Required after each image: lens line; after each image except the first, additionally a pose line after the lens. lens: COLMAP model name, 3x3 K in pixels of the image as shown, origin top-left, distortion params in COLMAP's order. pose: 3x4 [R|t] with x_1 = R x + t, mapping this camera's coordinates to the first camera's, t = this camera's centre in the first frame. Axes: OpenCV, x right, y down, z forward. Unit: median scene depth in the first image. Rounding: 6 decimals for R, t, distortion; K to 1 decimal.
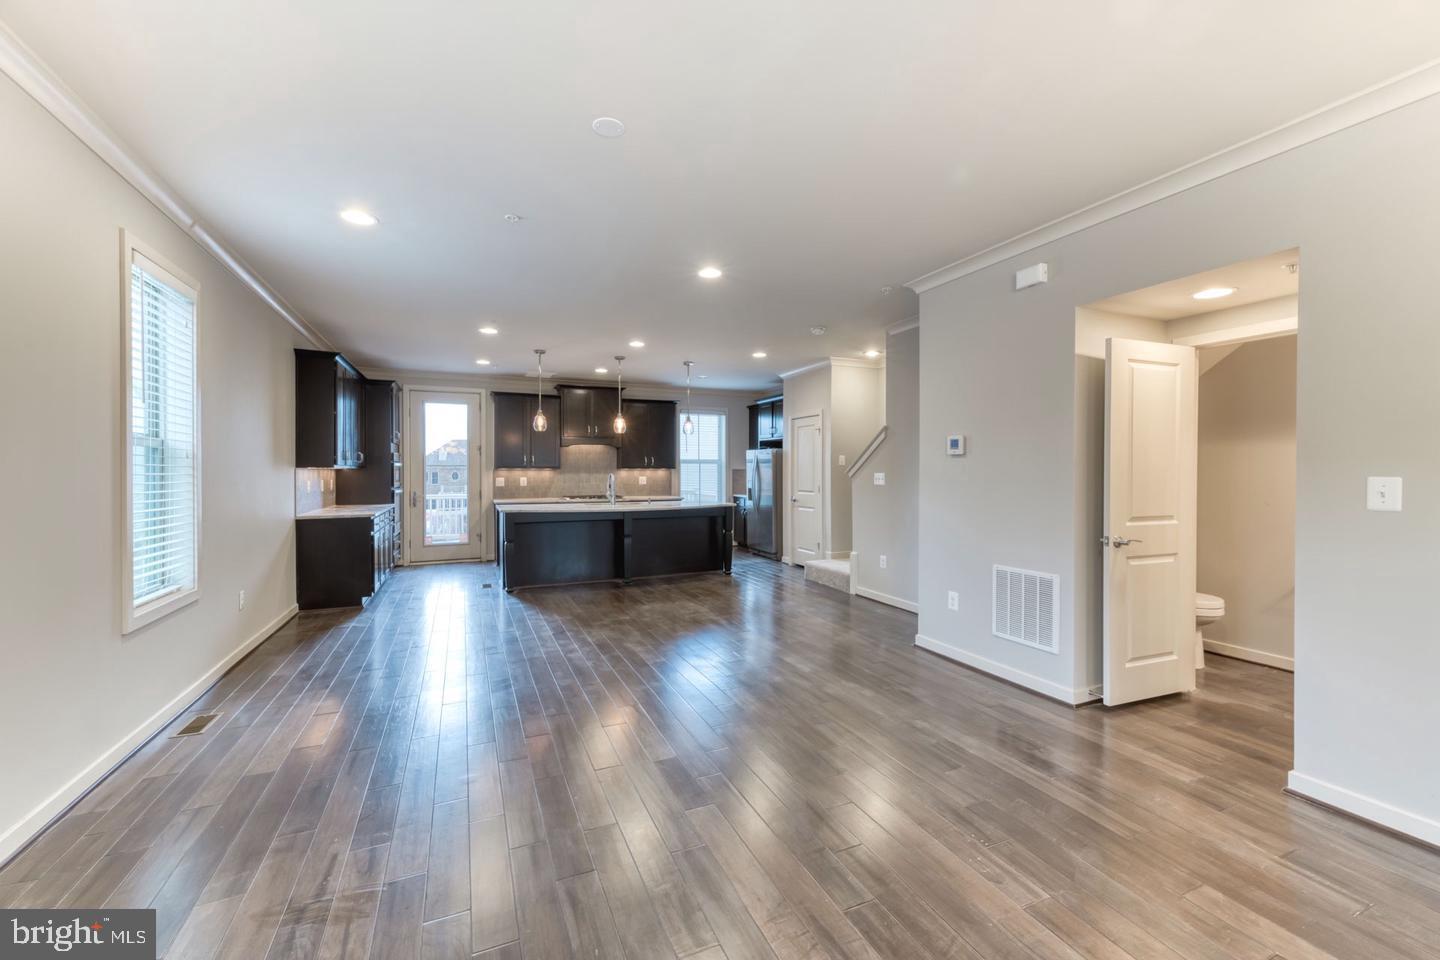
lens RADIAL K [[590.2, 0, 719.3], [0, 590.2, 470.4], [0, 0, 1]] dist [0.011749, -0.001385]
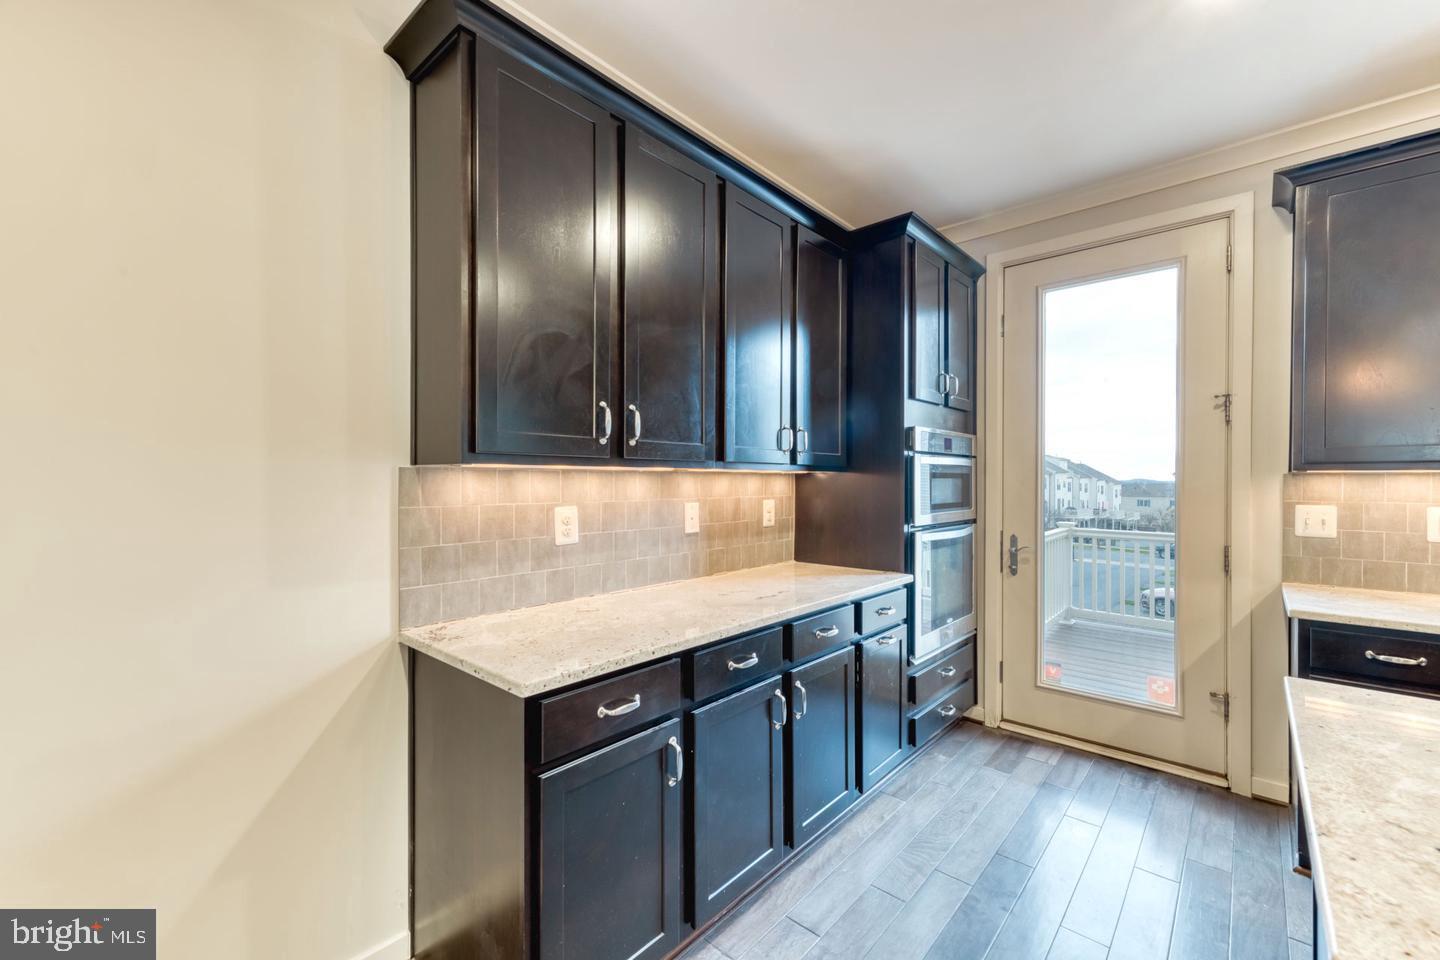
lens RADIAL K [[590.2, 0, 733.6], [0, 590.2, 484.6], [0, 0, 1]] dist [0.011749, -0.001385]
pose [[0.426601, 0.007459, -0.904409, -0.246783], [-0.002764, 0.999972, 0.006943, 0.001804], [0.904436, -0.000462, 0.426610, 0.666829]]
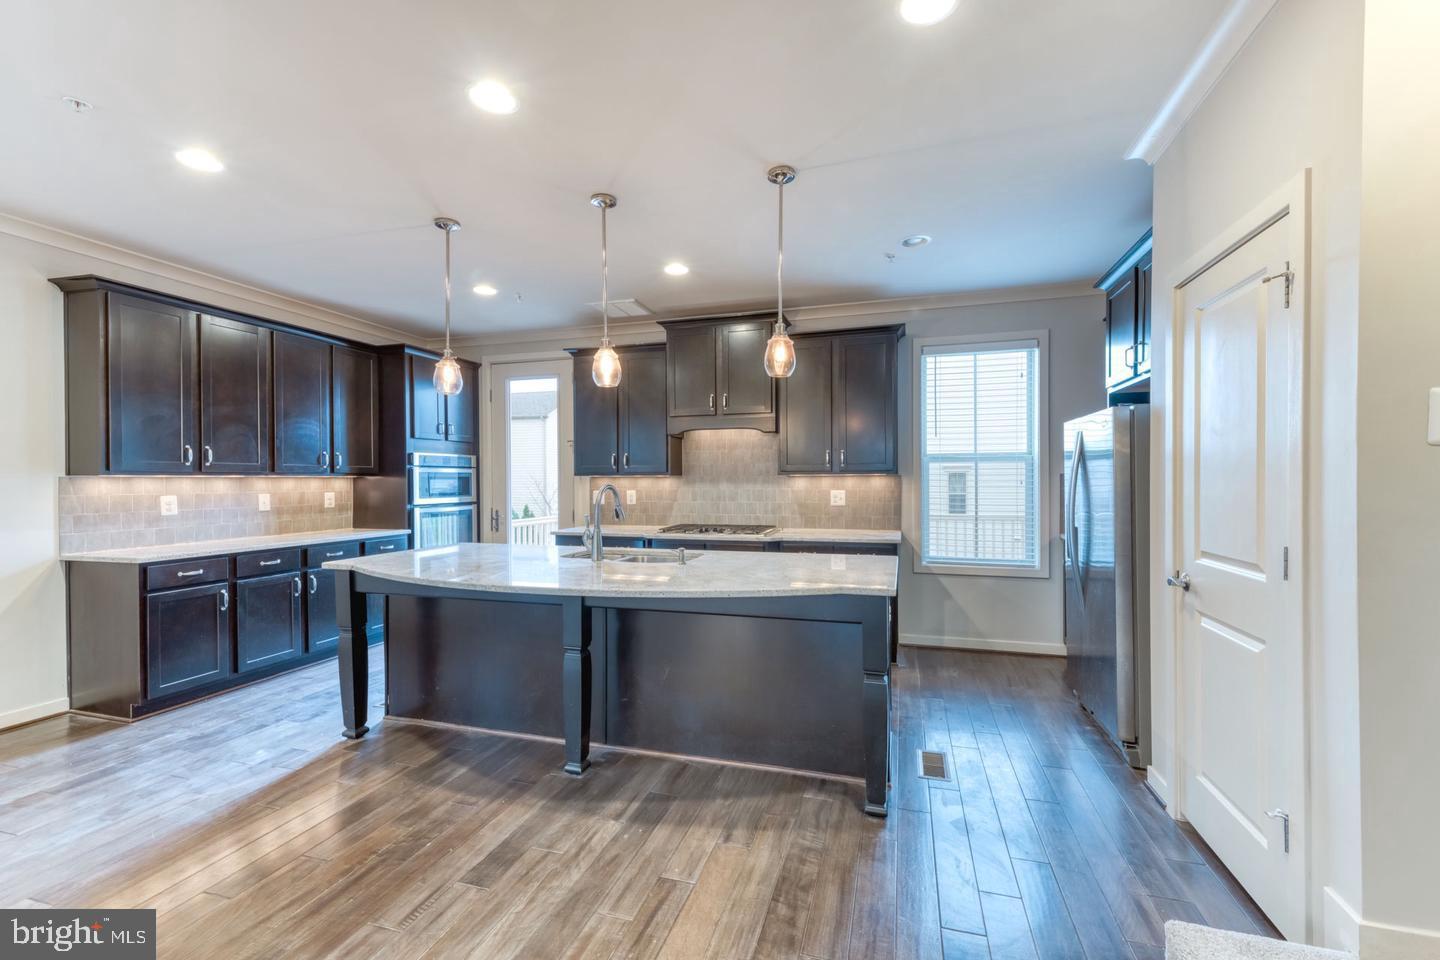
lens RADIAL K [[590.2, 0, 729.4], [0, 590.2, 484.4], [0, 0, 1]] dist [0.011749, -0.001385]
pose [[0.764435, 0.002398, -0.644696, 0.137504], [0.003795, 0.999959, 0.008219, 0.001437], [0.644690, -0.008729, 0.764395, 0.634752]]
